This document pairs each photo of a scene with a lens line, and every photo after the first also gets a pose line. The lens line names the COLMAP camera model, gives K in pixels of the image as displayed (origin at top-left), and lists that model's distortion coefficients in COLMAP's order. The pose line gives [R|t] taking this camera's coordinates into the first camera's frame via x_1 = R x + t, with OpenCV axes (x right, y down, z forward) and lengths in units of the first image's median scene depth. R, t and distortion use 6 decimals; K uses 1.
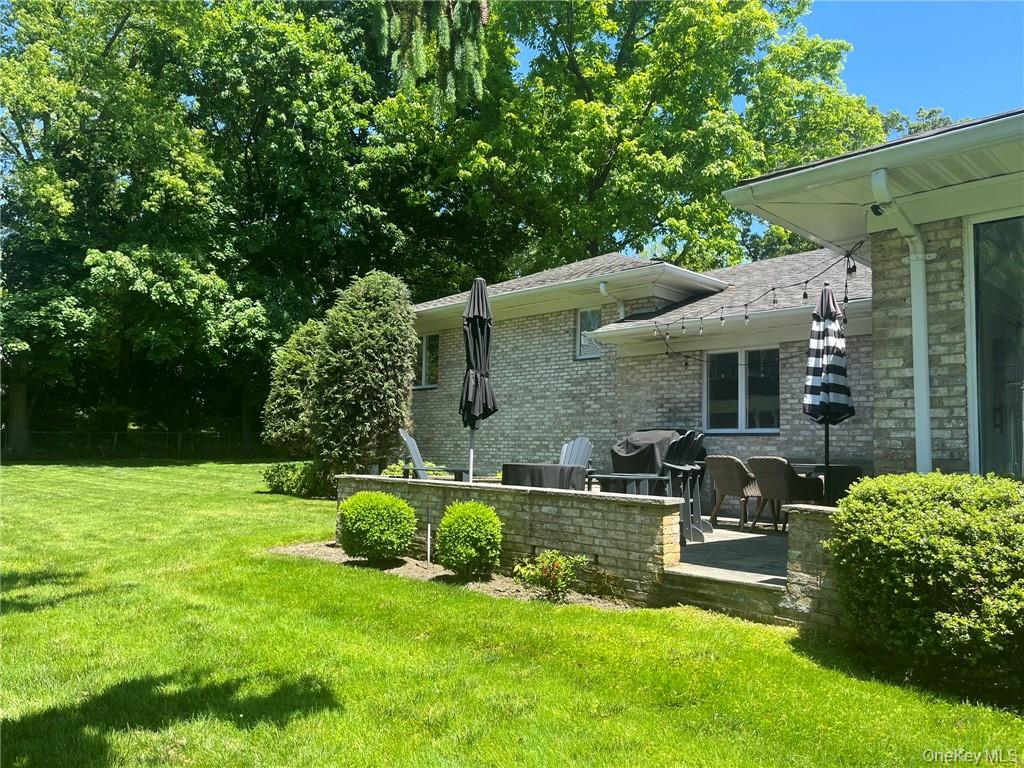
lens RADIAL K [[762.3, 0, 512.0], [0, 762.3, 384.0], [0, 0, 1]] dist [0.120866, -0.135419]
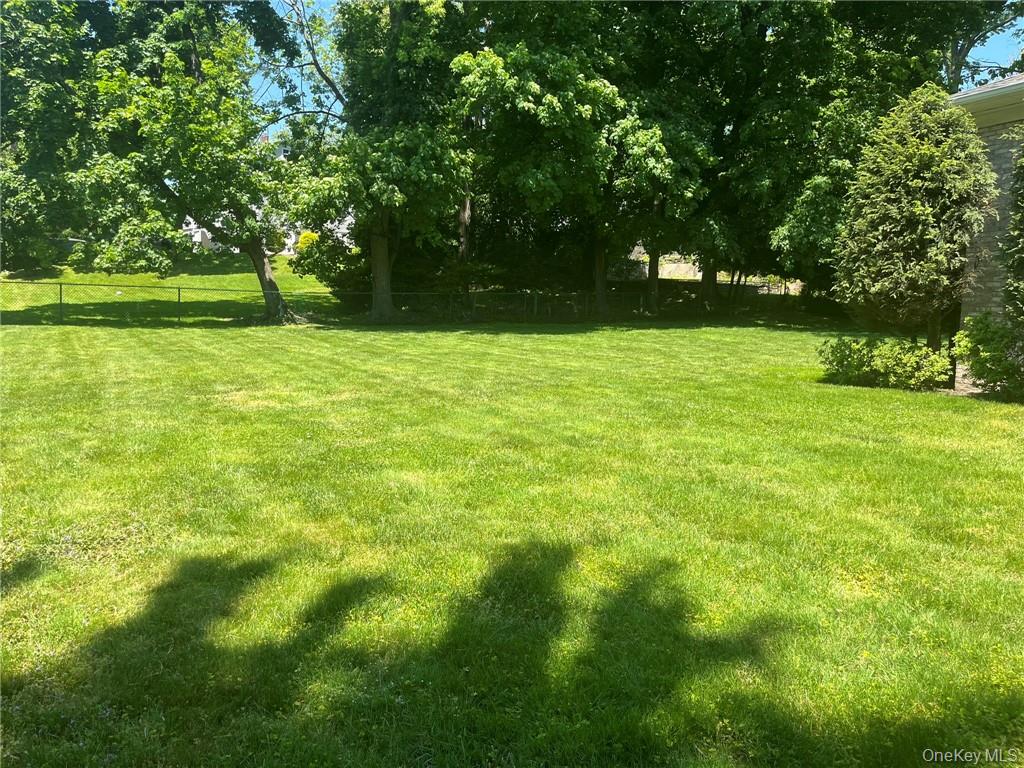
lens RADIAL K [[762.3, 0, 512.0], [0, 762.3, 384.0], [0, 0, 1]] dist [0.120866, -0.135419]
pose [[0.963578, 0.032008, -0.265504, -0.395548], [0.014054, 0.985379, 0.169798, 0.032405], [0.267056, -0.167345, 0.949040, 0.330217]]
